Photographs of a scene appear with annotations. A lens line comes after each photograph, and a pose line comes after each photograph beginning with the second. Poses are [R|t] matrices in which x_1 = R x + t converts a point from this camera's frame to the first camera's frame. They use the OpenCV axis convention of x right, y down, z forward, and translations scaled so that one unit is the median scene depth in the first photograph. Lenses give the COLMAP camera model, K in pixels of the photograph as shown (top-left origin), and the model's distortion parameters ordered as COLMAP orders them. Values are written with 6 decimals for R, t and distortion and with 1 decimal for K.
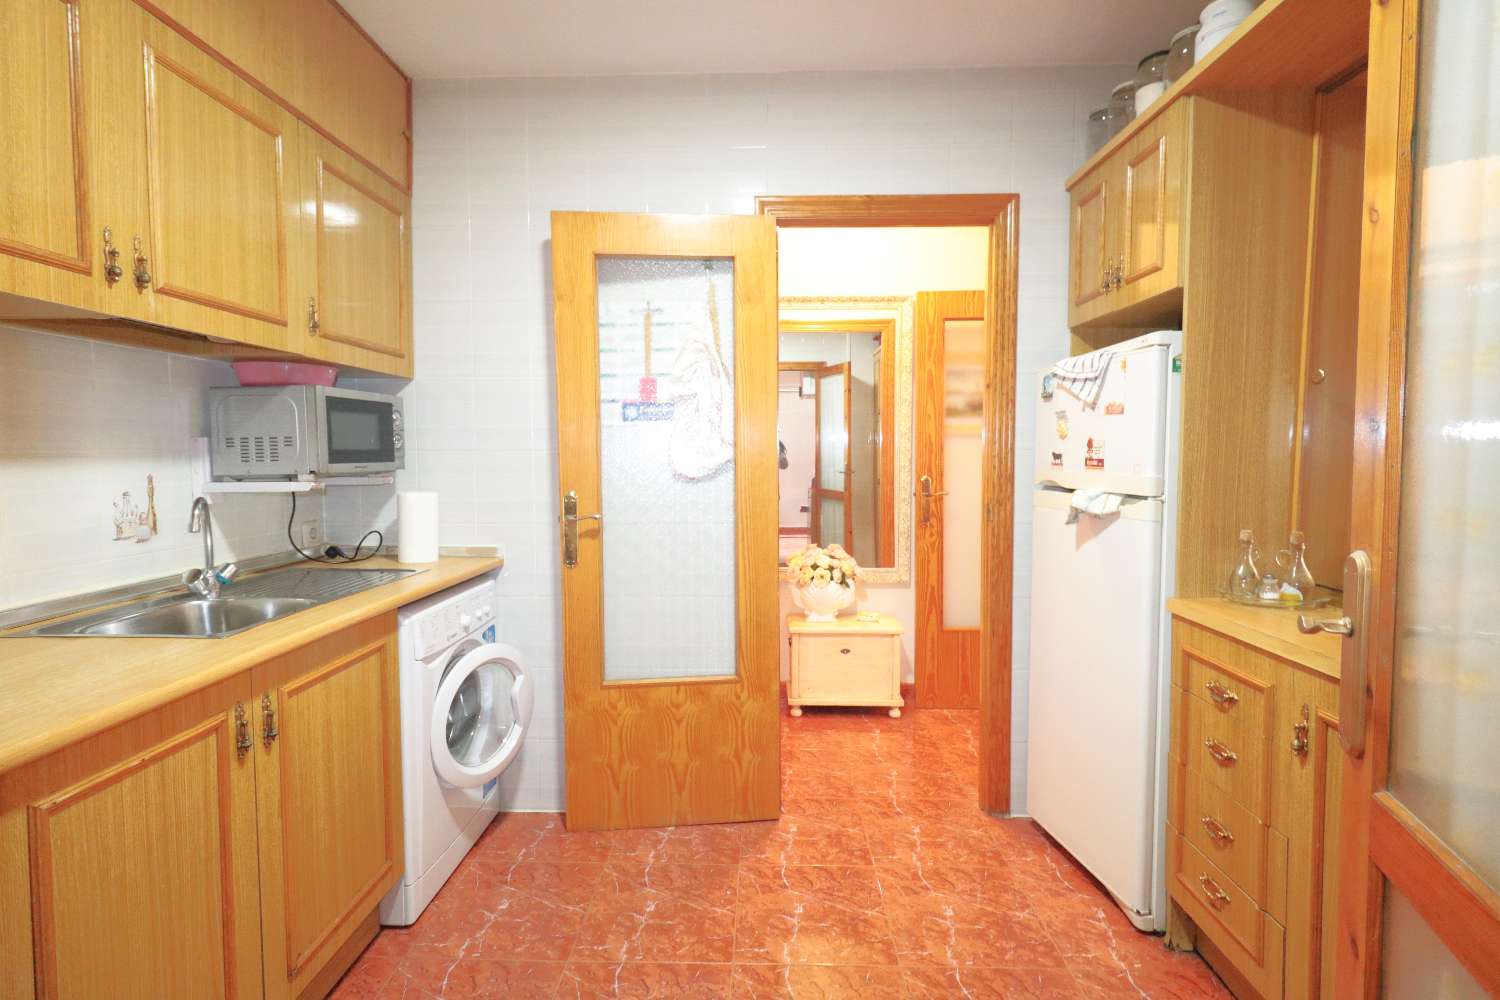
lens RADIAL K [[686.2, 0, 747.8], [0, 686.2, 486.2], [0, 0, 1]] dist [0.000780, -0.000488]
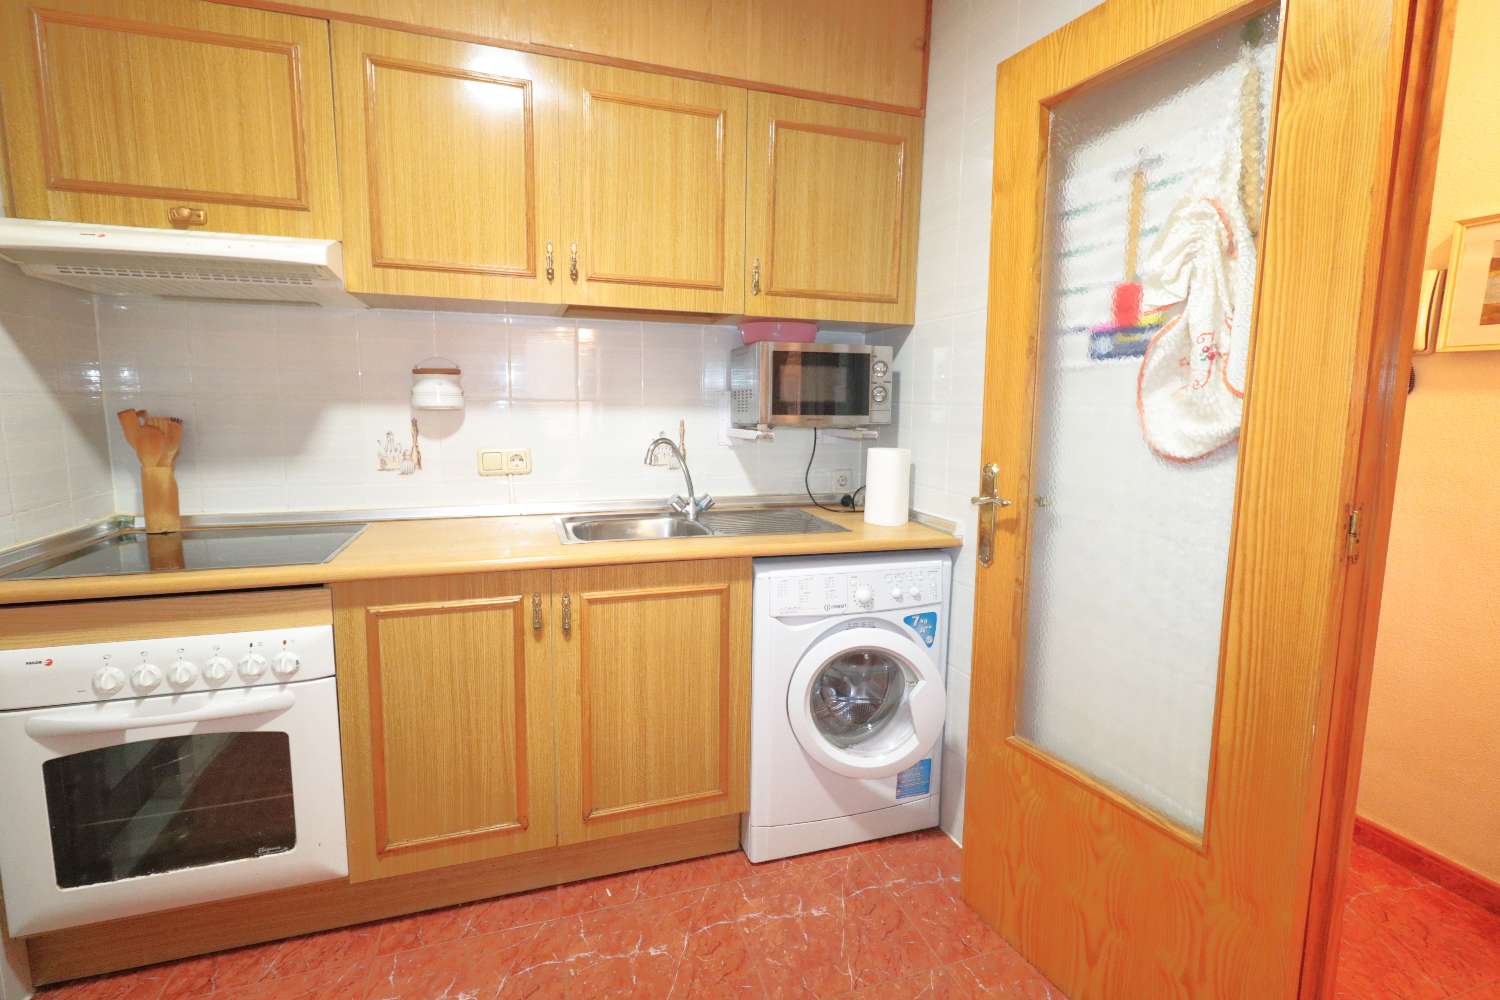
lens RADIAL K [[691.5, 0, 748.9], [0, 691.5, 489.0], [0, 0, 1]] dist [-0.000188, -0.000082]
pose [[0.342588, 0.122239, -0.931499, 0.408487], [-0.060422, 0.992313, 0.107998, -0.034024], [0.937541, 0.019284, 0.347341, 0.617611]]
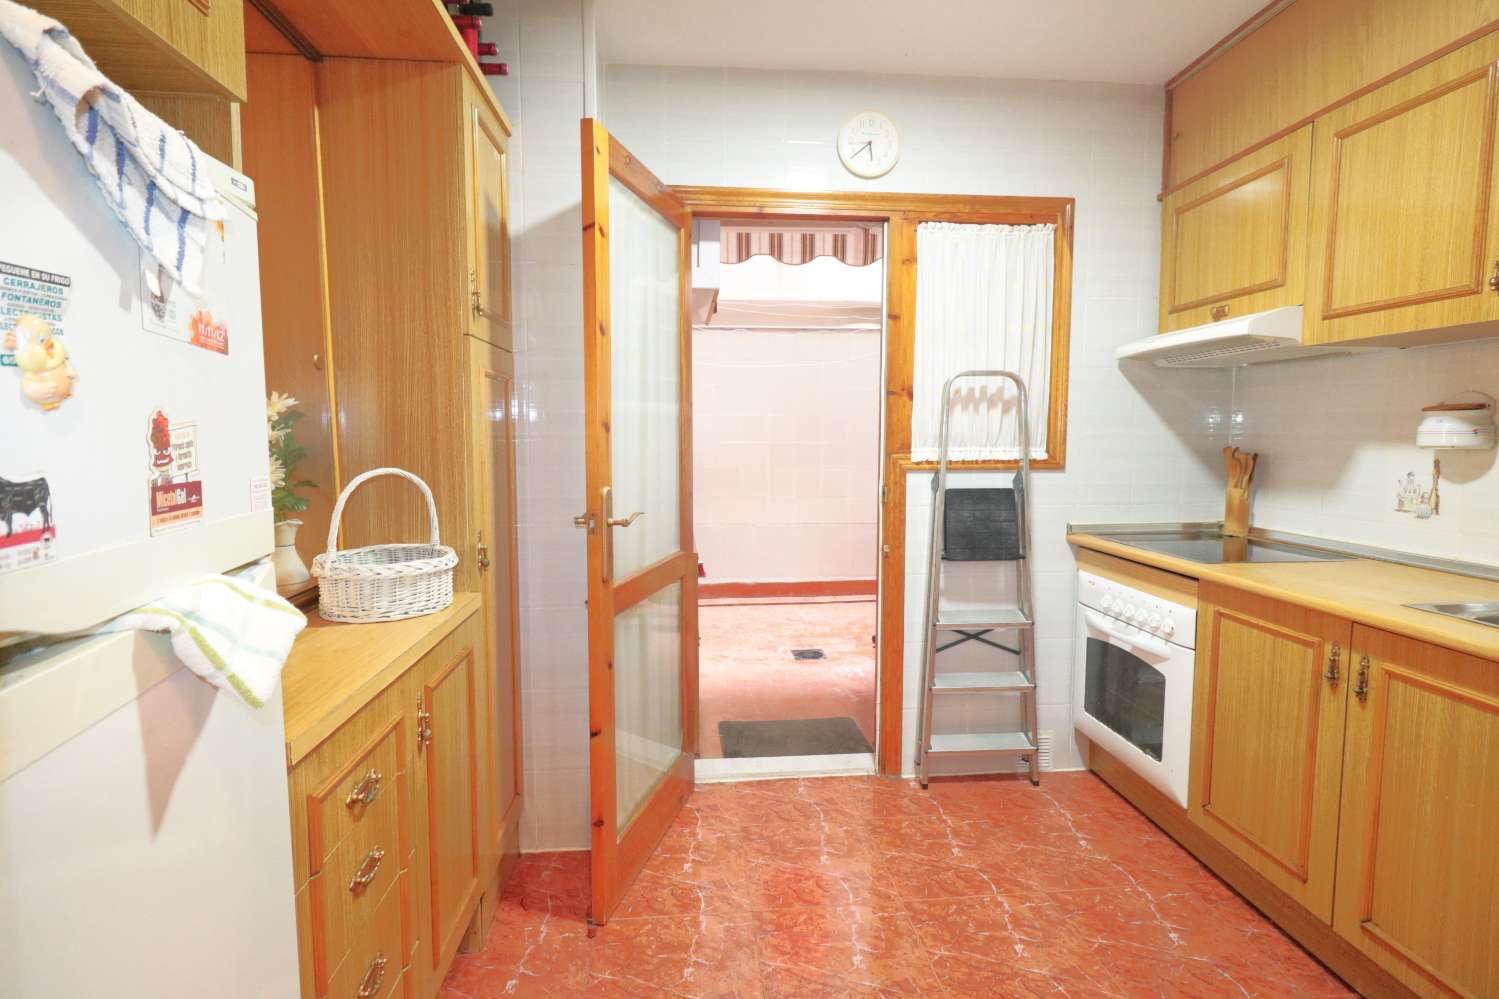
lens RADIAL K [[702.3, 0, 747.8], [0, 702.3, 488.5], [0, 0, 1]] dist [-0.000057, -0.000224]
pose [[-0.993340, 0.012423, -0.114547, 0.310555], [-0.002514, 0.991597, 0.129344, -0.083033], [0.115191, 0.128771, -0.984961, 1.411039]]
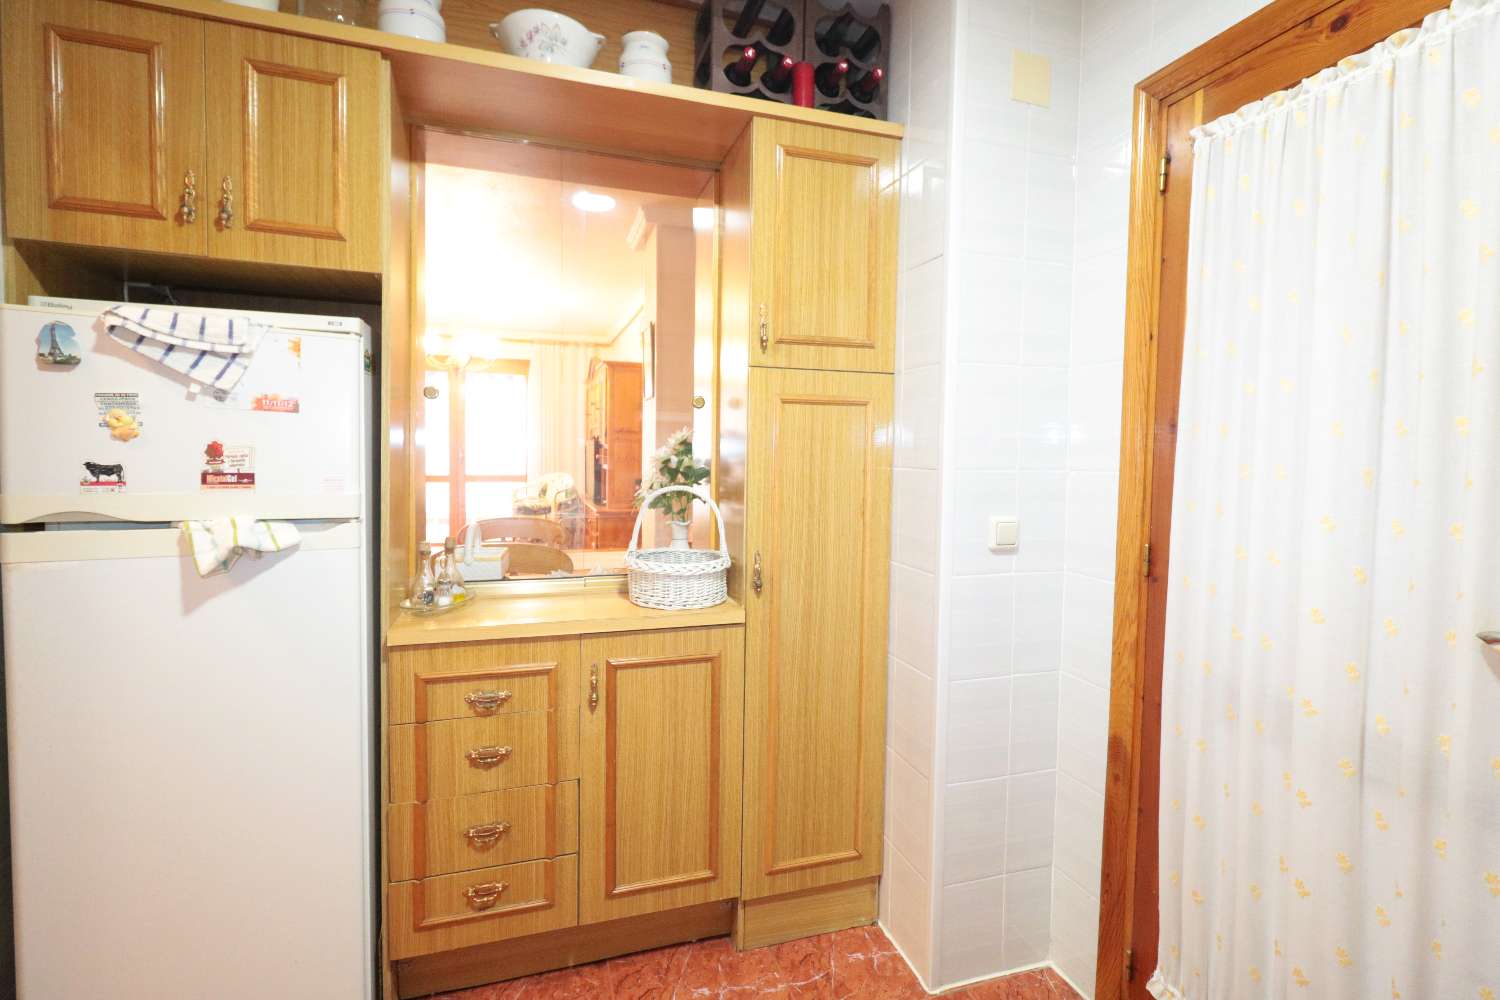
lens RADIAL K [[691.5, 0, 748.9], [0, 691.5, 489.0], [0, 0, 1]] dist [-0.000188, -0.000082]
pose [[-0.327396, -0.049954, 0.943566, -0.329257], [0.031966, 0.997444, 0.063898, -0.054459], [-0.944346, 0.051082, -0.324962, 0.781115]]
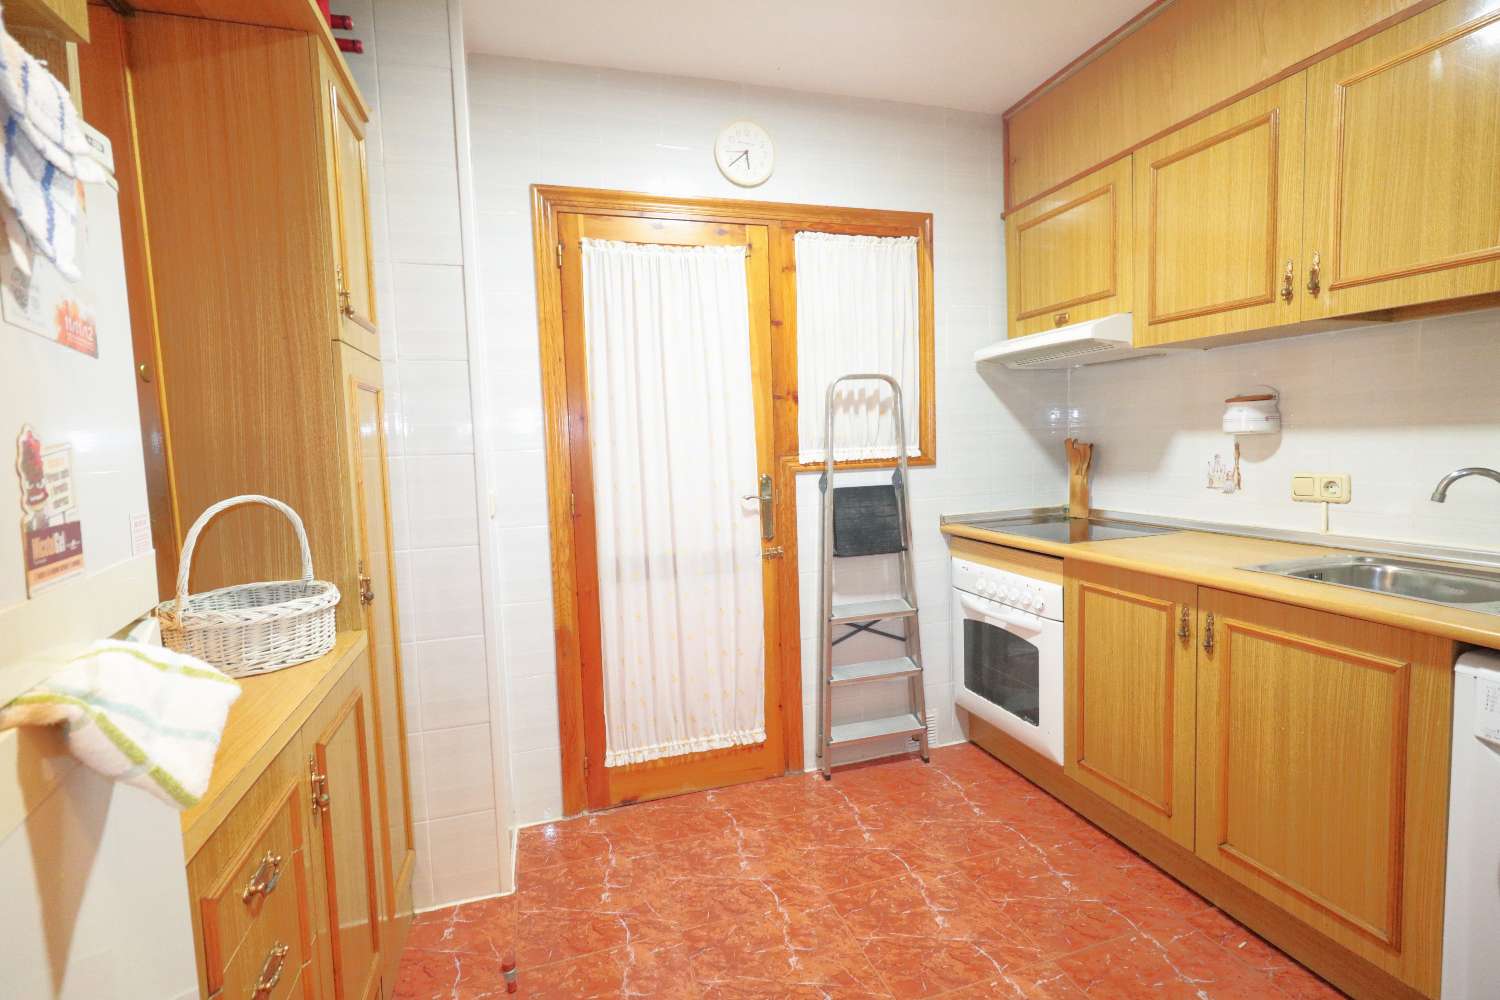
lens RADIAL K [[691.5, 0, 748.9], [0, 691.5, 489.0], [0, 0, 1]] dist [-0.000188, -0.000082]
pose [[-0.944505, 0.059628, -0.323040, 0.383284], [0.020773, 0.992261, 0.122421, -0.080030], [0.327839, 0.108917, -0.938434, 1.365756]]
